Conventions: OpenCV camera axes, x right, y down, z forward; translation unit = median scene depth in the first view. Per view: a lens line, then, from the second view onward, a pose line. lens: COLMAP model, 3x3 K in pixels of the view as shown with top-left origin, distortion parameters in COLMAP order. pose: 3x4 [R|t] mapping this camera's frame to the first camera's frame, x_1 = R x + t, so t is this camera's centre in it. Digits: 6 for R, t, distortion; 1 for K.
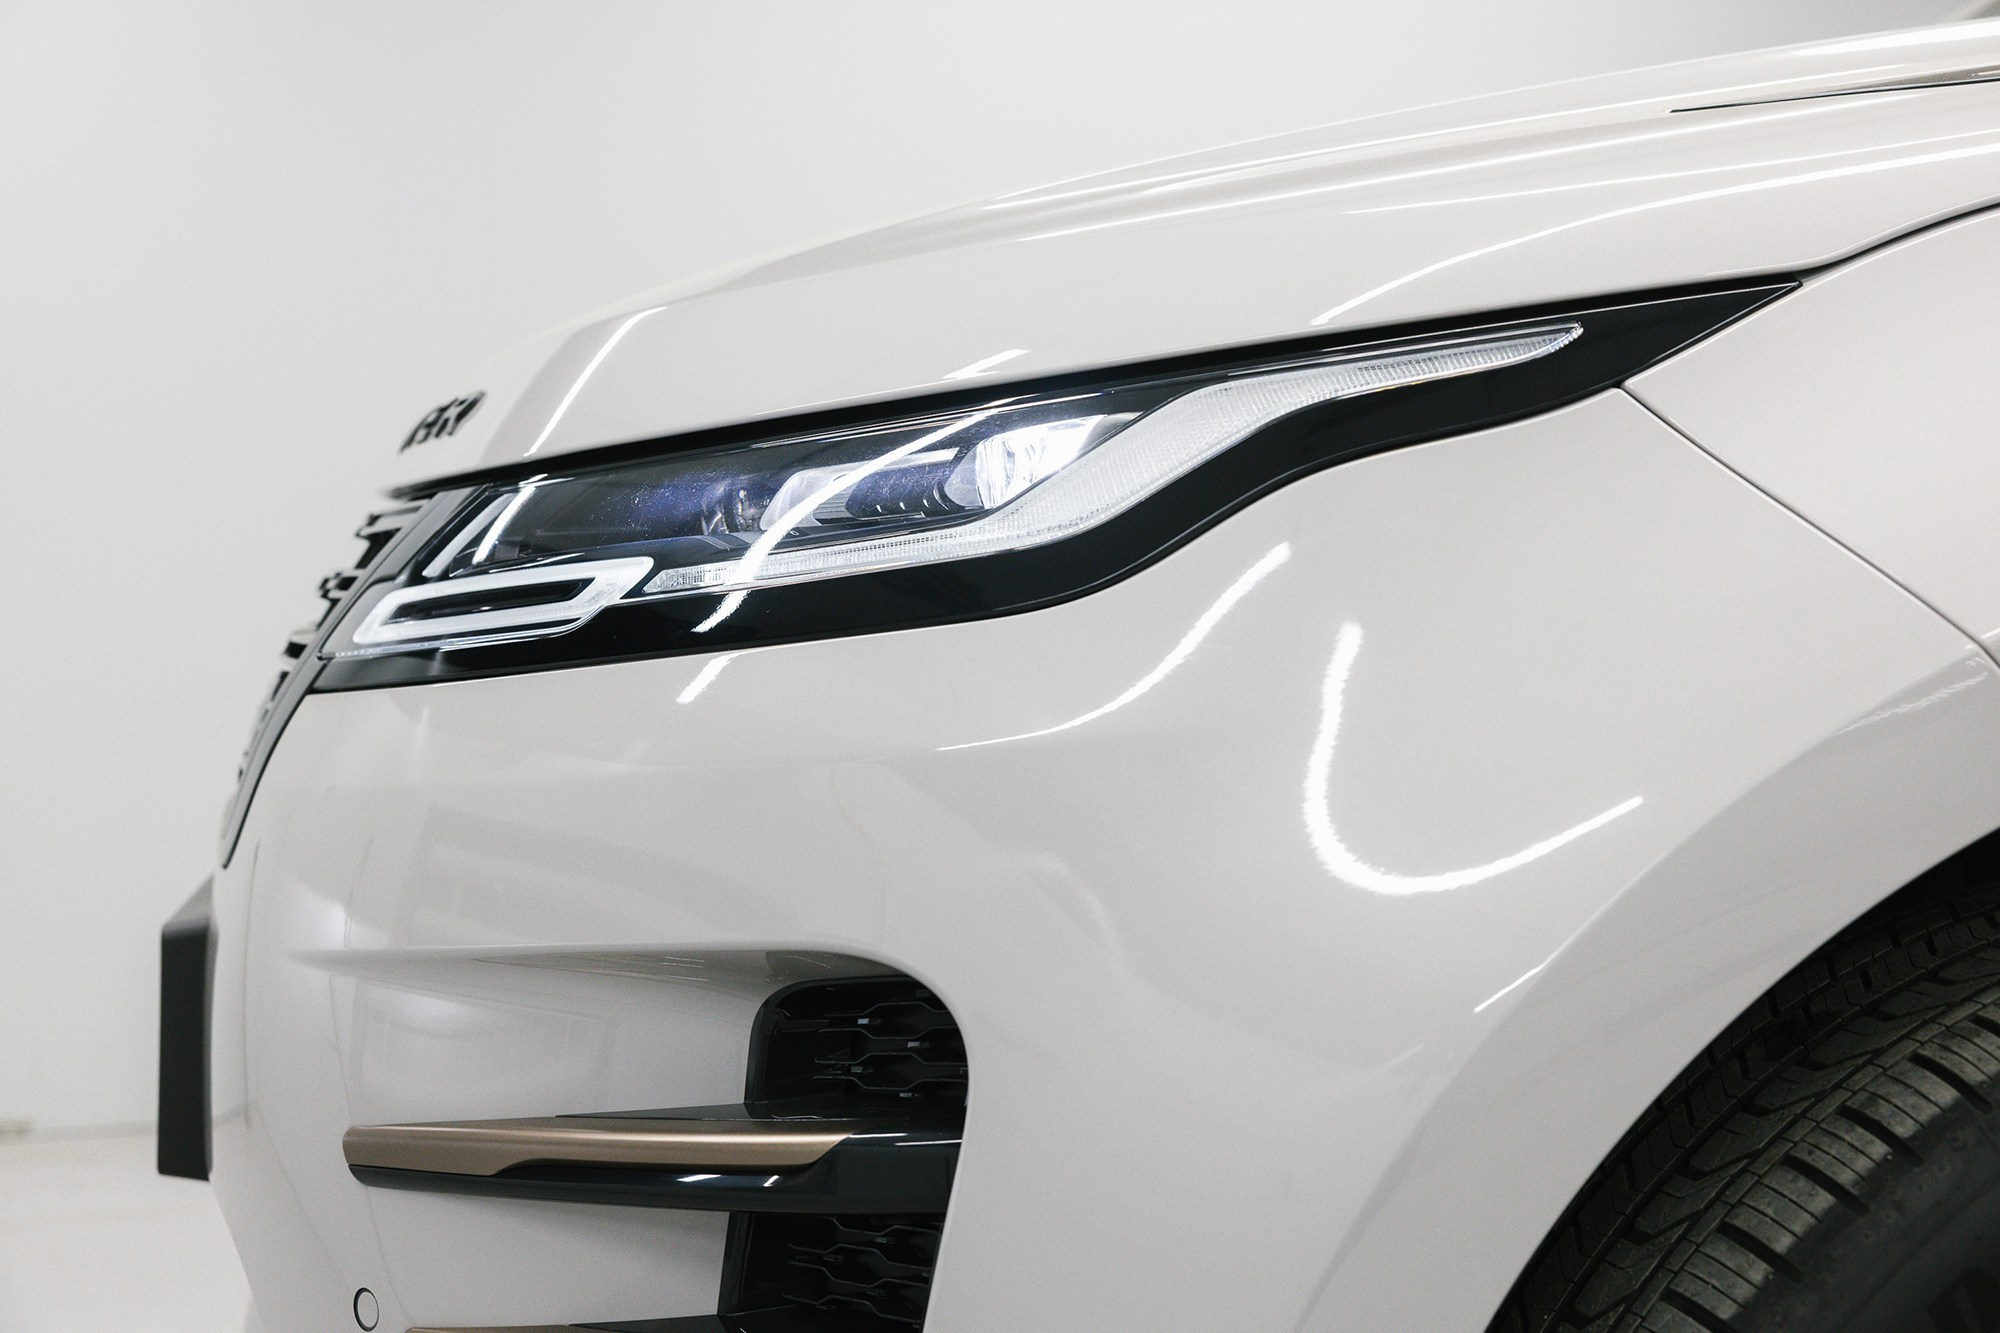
lens RADIAL K [[2745.5, 0, 1000.0], [0, 2745.5, 666.5], [0, 0, 1]] dist [-0.012849, -0.081705]
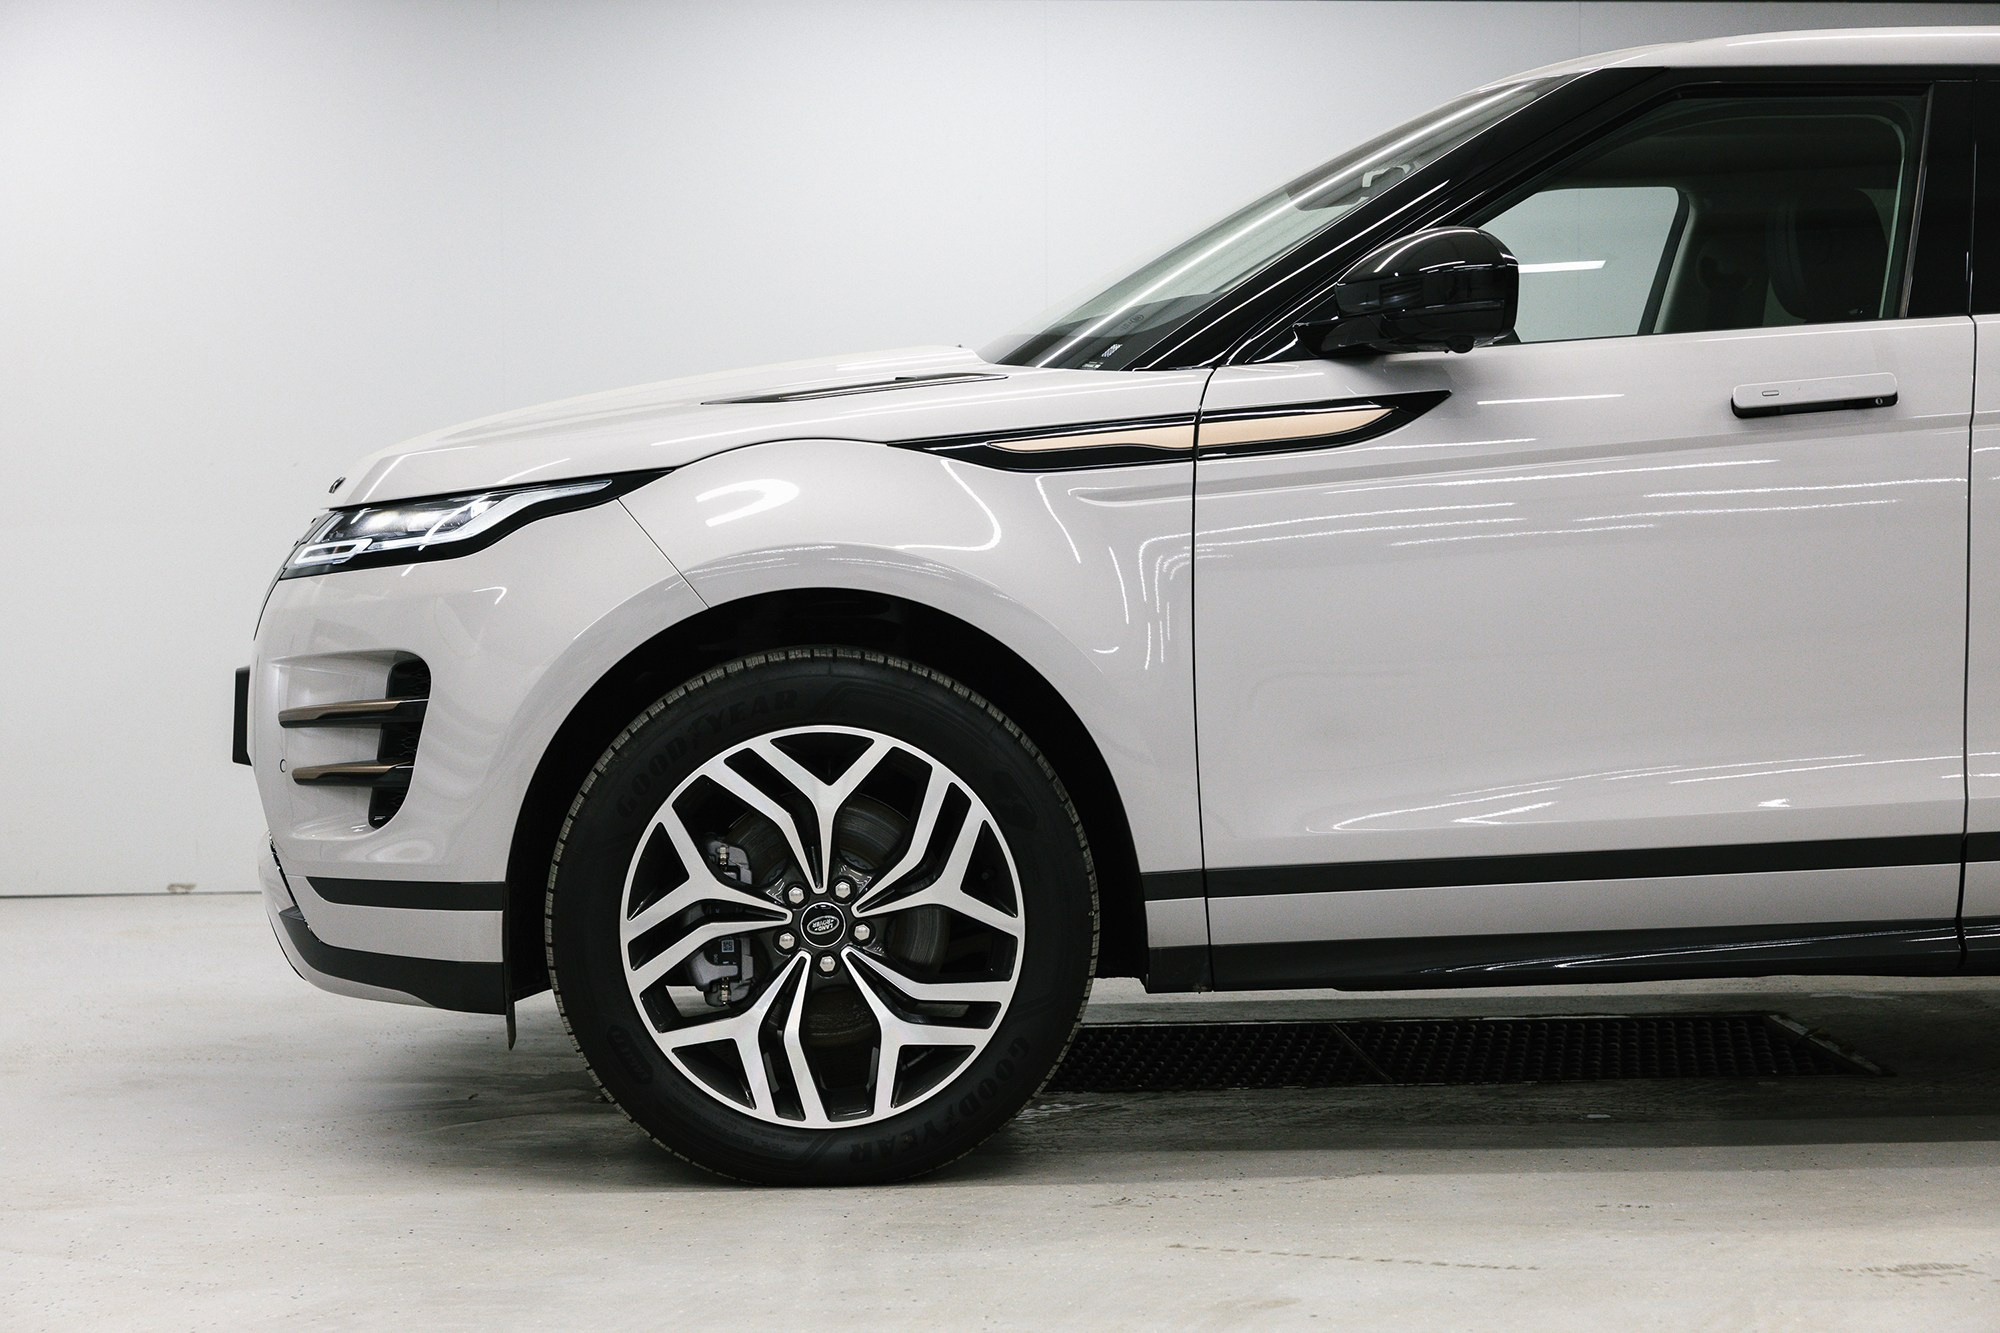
lens RADIAL K [[3525.1, 0, 1000.0], [0, 3525.1, 666.5], [0, 0, 1]] dist [0.024590, -0.152092]
pose [[0.992125, 0.029193, -0.121800, 1.210107], [-0.029044, 0.999574, 0.003000, 0.083572], [0.121836, 0.000561, 0.992550, -3.301552]]
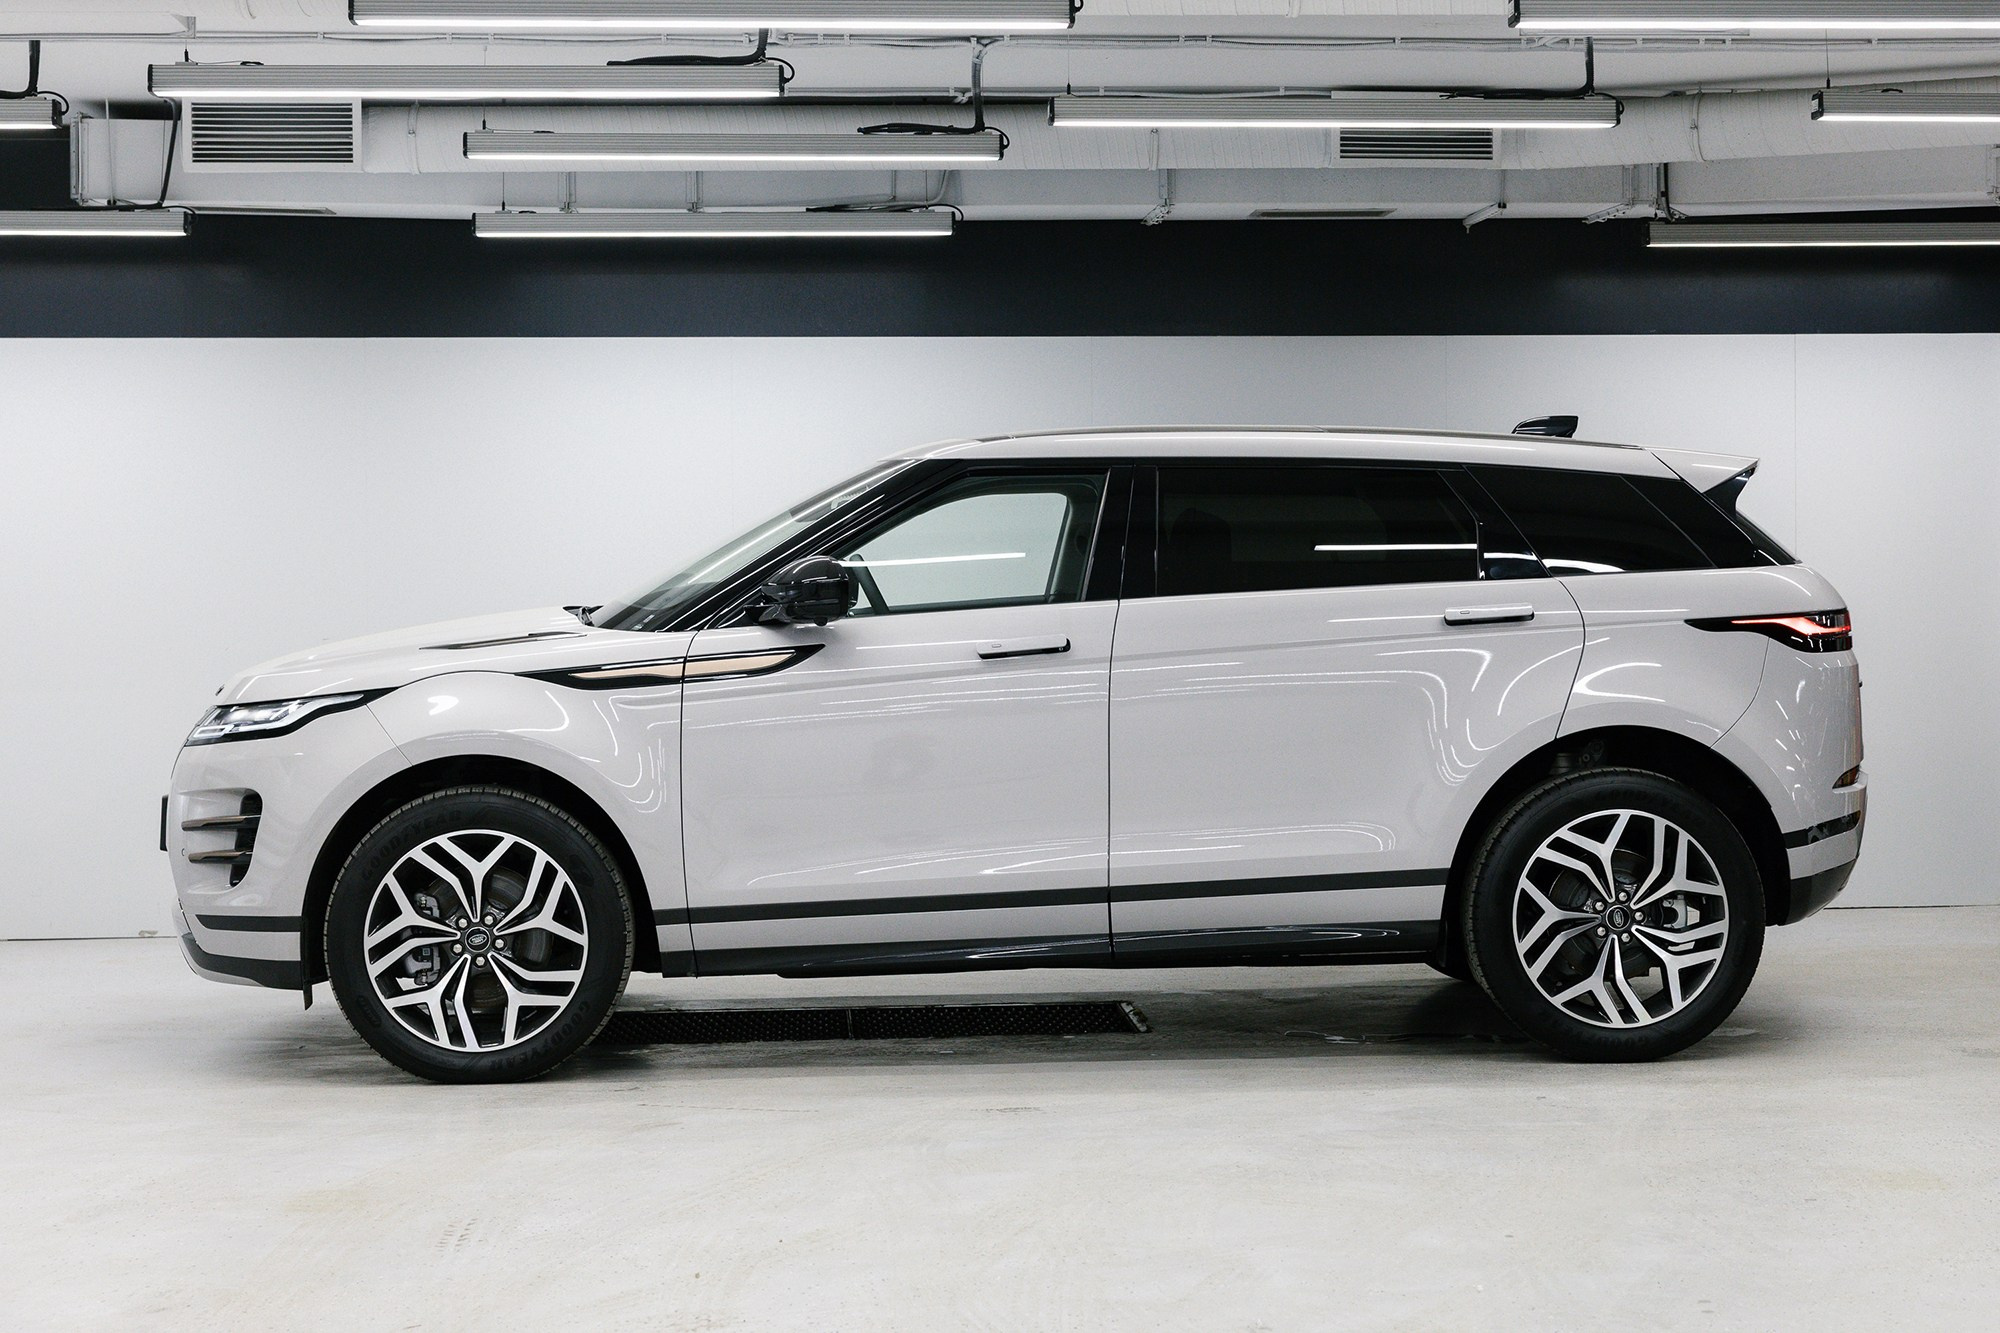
lens RADIAL K [[3230.8, 0, 1002.4], [0, 3230.8, 625.4], [0, 0, 1]] dist [-0.002560, -0.015480]
pose [[0.993799, 0.021913, -0.109012, 2.384285], [-0.026195, 0.998934, -0.038004, -0.033909], [0.108063, 0.040623, 0.993314, -6.028890]]
